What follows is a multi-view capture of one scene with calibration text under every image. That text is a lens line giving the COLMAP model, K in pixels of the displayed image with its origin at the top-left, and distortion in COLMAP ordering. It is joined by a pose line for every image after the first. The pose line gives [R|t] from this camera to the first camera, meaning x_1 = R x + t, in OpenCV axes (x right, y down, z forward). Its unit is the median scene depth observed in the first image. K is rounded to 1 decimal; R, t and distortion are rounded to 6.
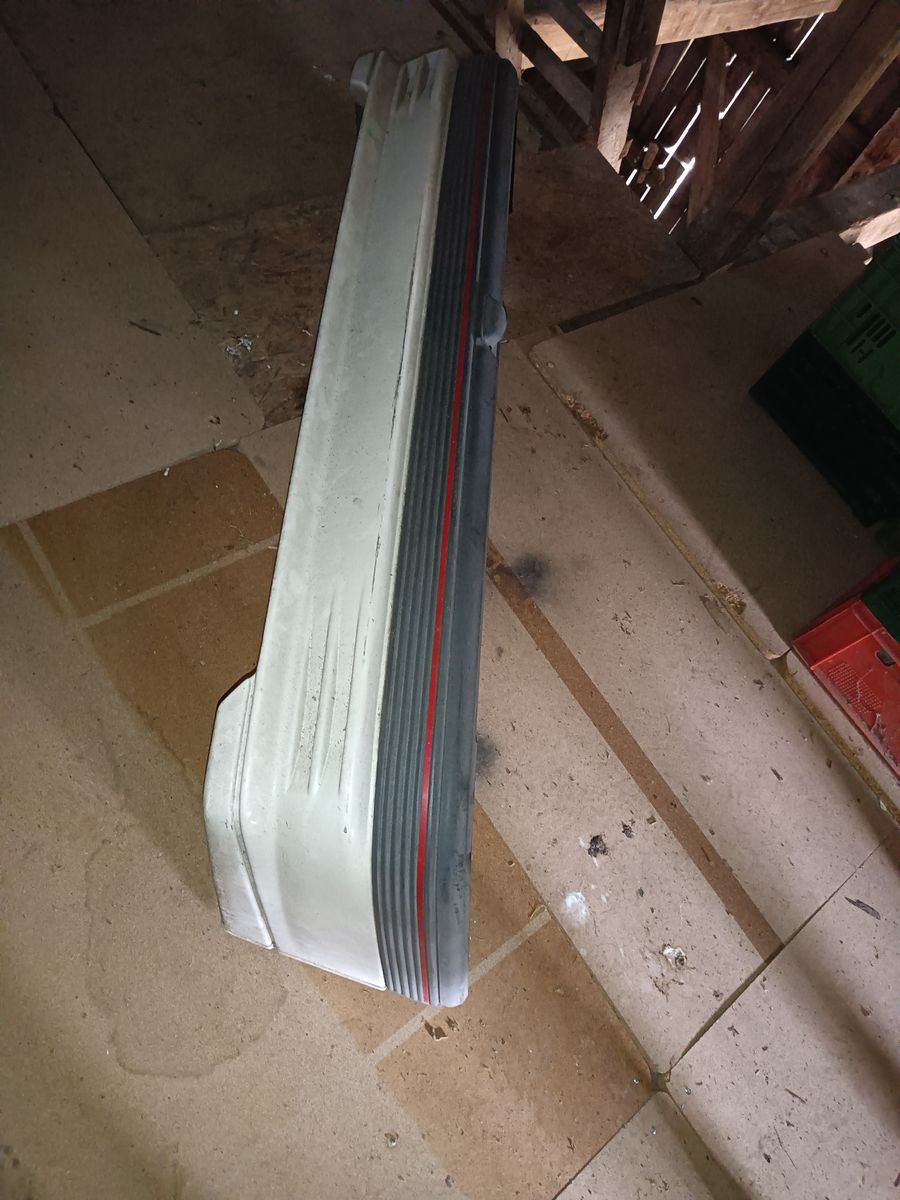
lens RADIAL K [[907.4, 0, 444.4], [0, 907.4, 592.6], [0, 0, 1]] dist [0.032357, -0.036301]
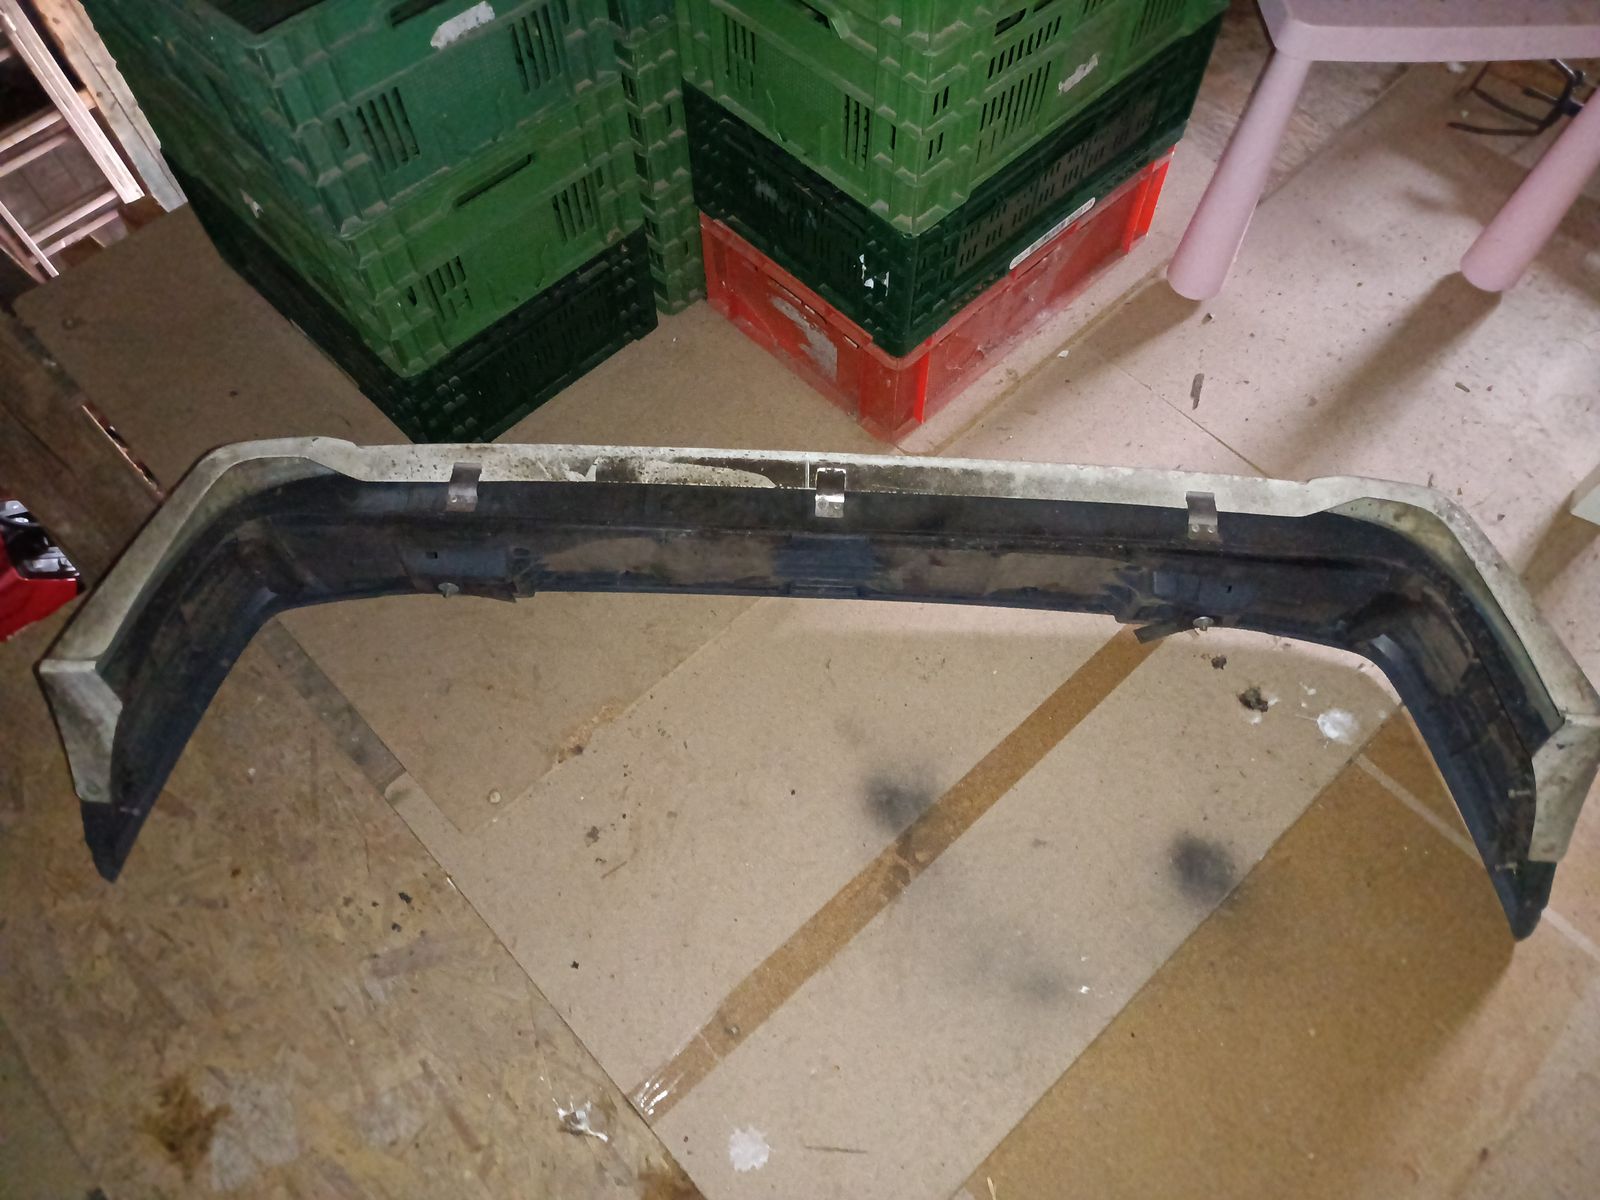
lens RADIAL K [[1209.8, 0, 800.0], [0, 1209.8, 600.0], [0, 0, 1]] dist [0.032357, -0.036301]
pose [[-0.103886, -0.980165, 0.168771, 0.109290], [0.860667, -0.003551, 0.509156, -0.589896], [-0.498457, 0.198149, 0.843965, 0.257053]]
